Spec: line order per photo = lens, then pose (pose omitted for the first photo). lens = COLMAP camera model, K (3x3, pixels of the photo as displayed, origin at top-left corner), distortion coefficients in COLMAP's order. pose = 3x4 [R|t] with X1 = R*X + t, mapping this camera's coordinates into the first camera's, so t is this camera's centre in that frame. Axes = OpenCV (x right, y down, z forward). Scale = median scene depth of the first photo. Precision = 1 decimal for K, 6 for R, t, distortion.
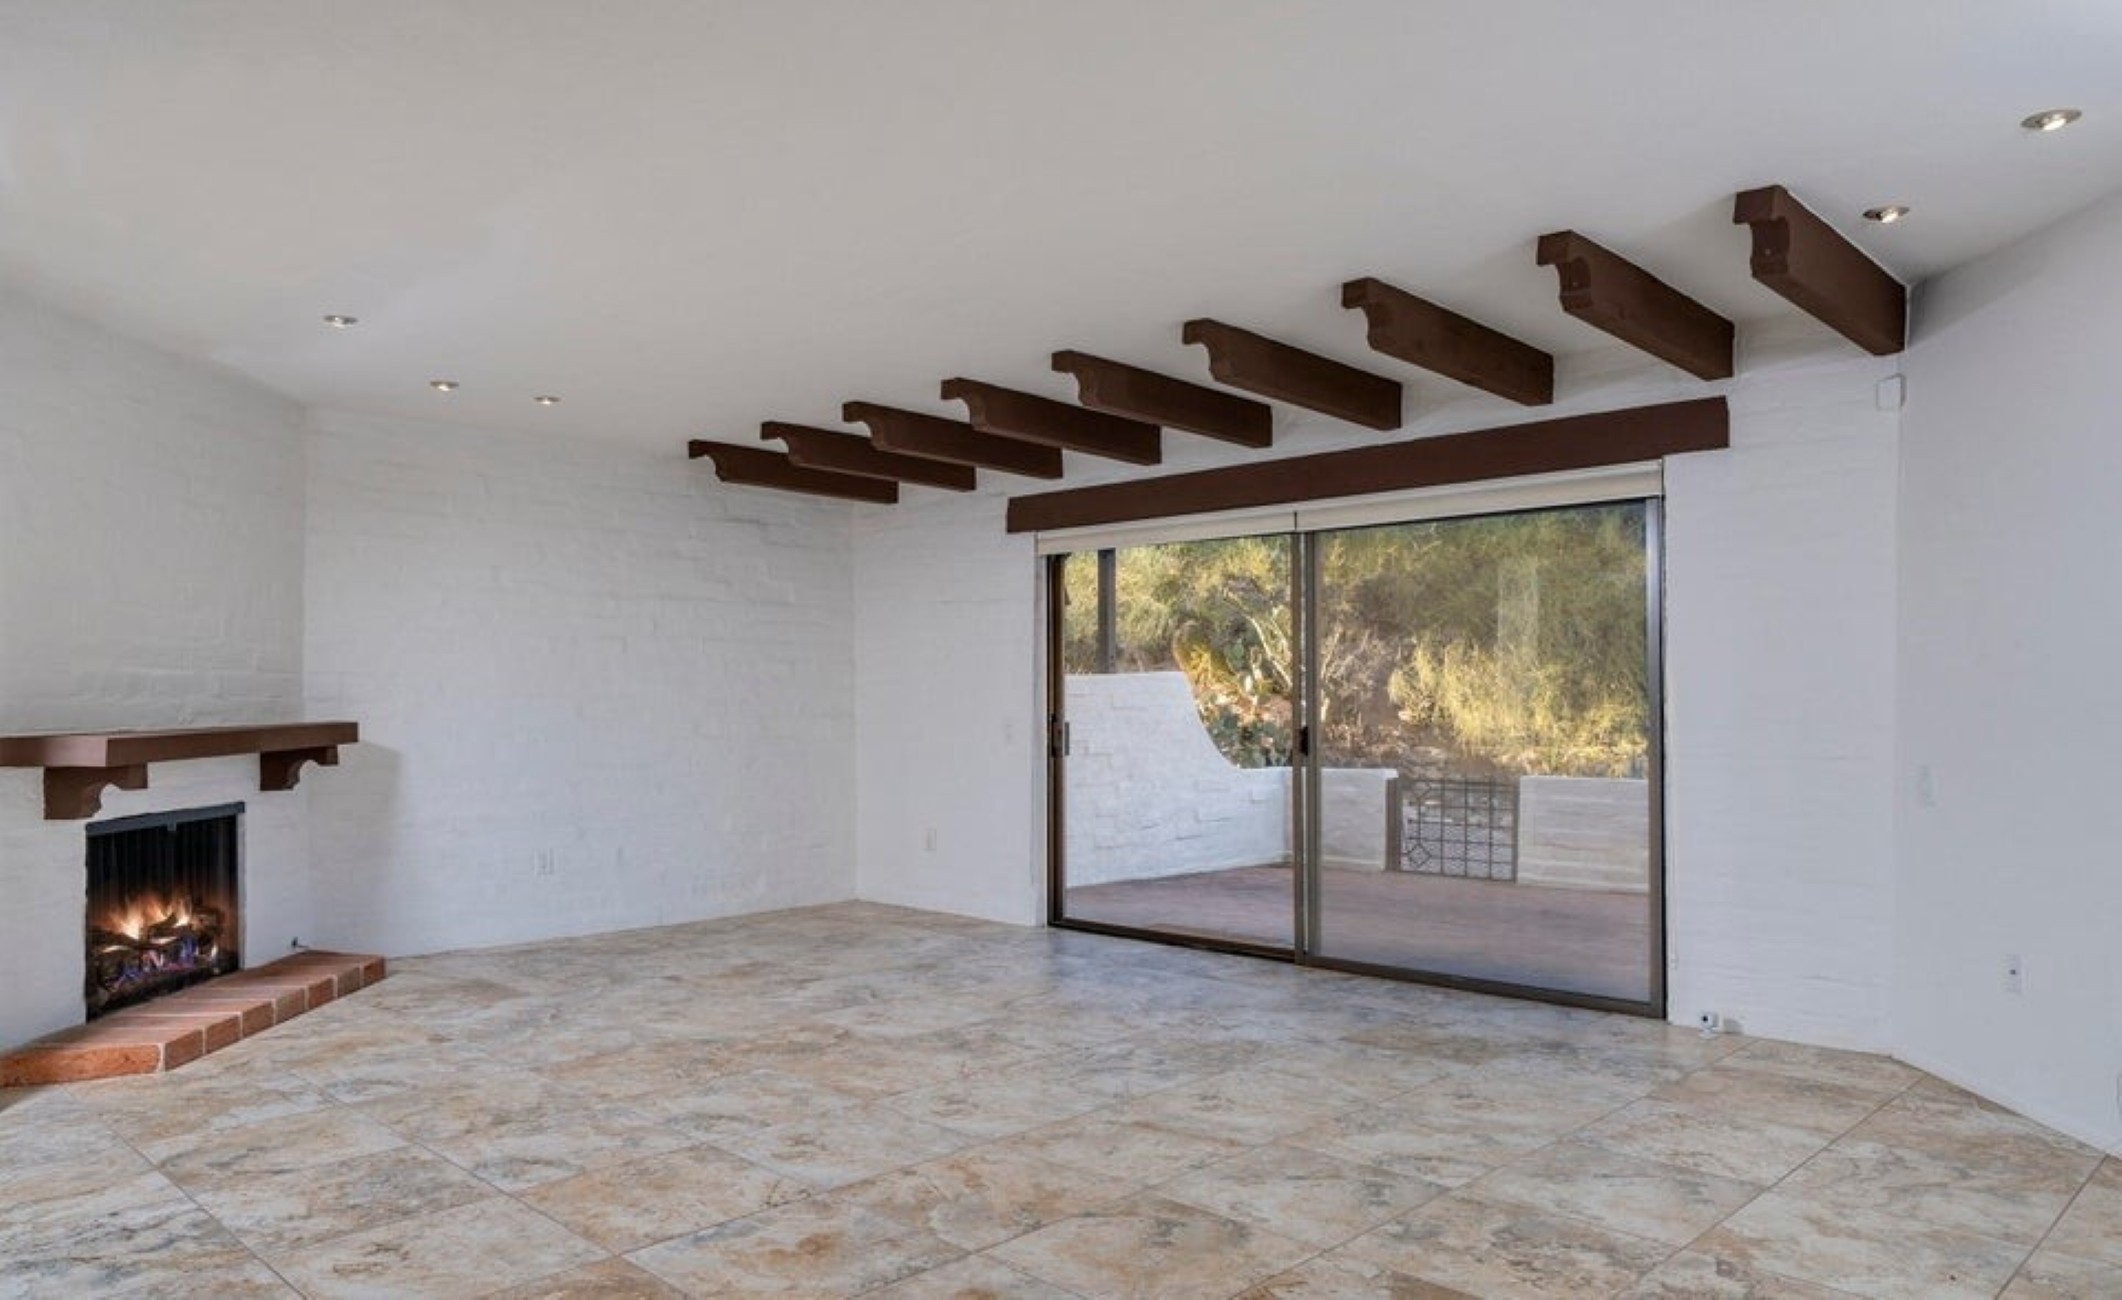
lens RADIAL K [[1400.8, 0, 1066.0], [0, 1400.8, 663.0], [0, 0, 1]] dist [-0.005331, -0.000986]
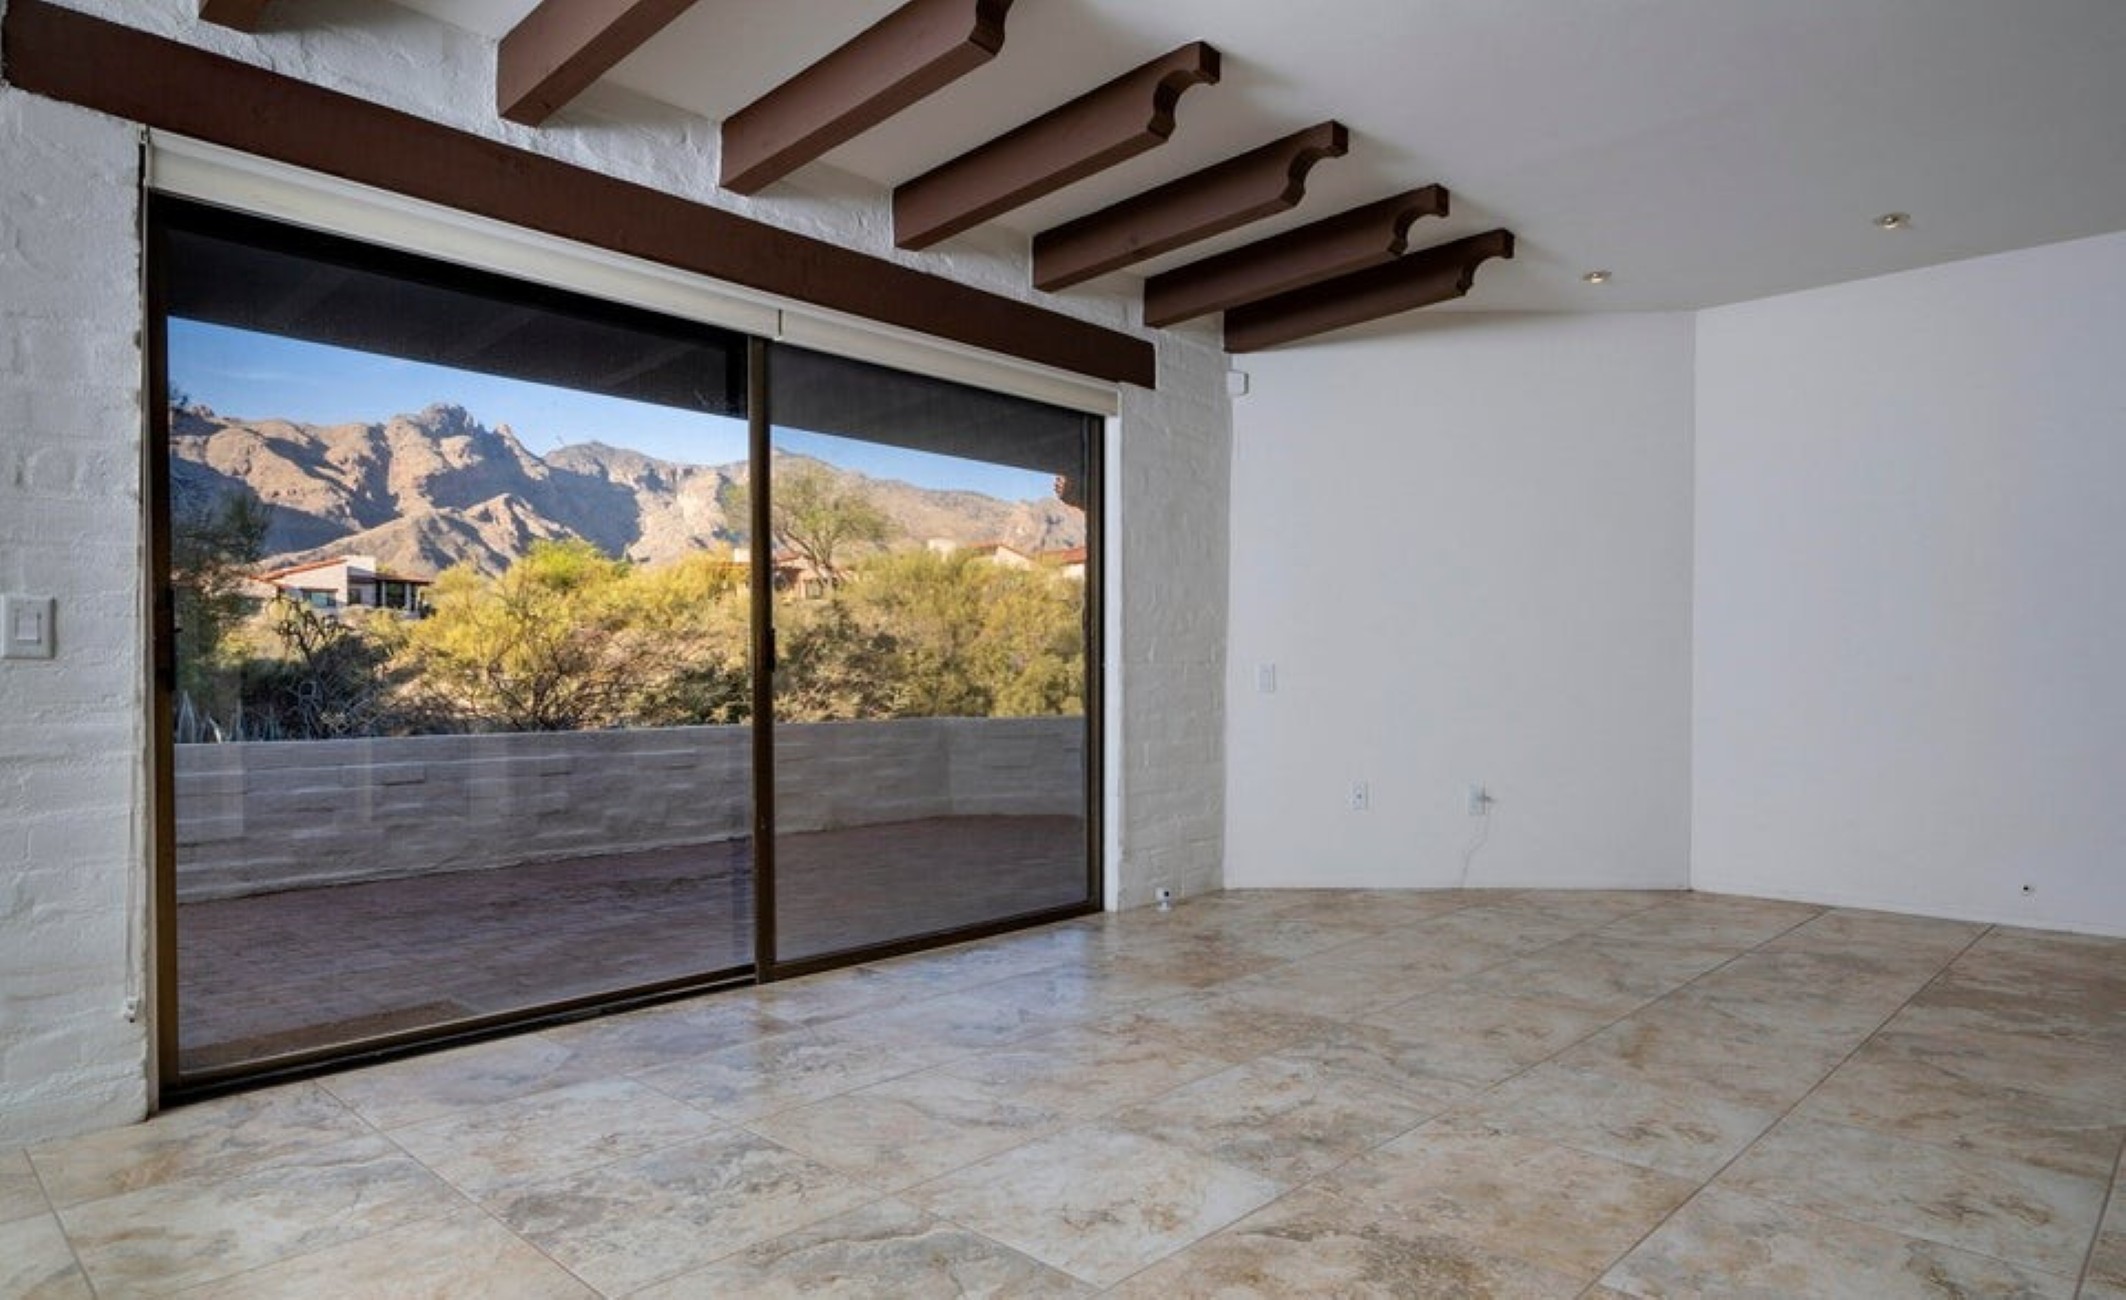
lens RADIAL K [[1279.3, 0, 1065.6], [0, 1279.3, 647.3], [0, 0, 1]] dist [0.006203, 0.001634]
pose [[-0.011564, 0.030947, 0.999454, -0.725080], [-0.016935, 0.999372, -0.031140, 0.102518], [-0.999790, -0.017286, -0.011033, 1.319569]]
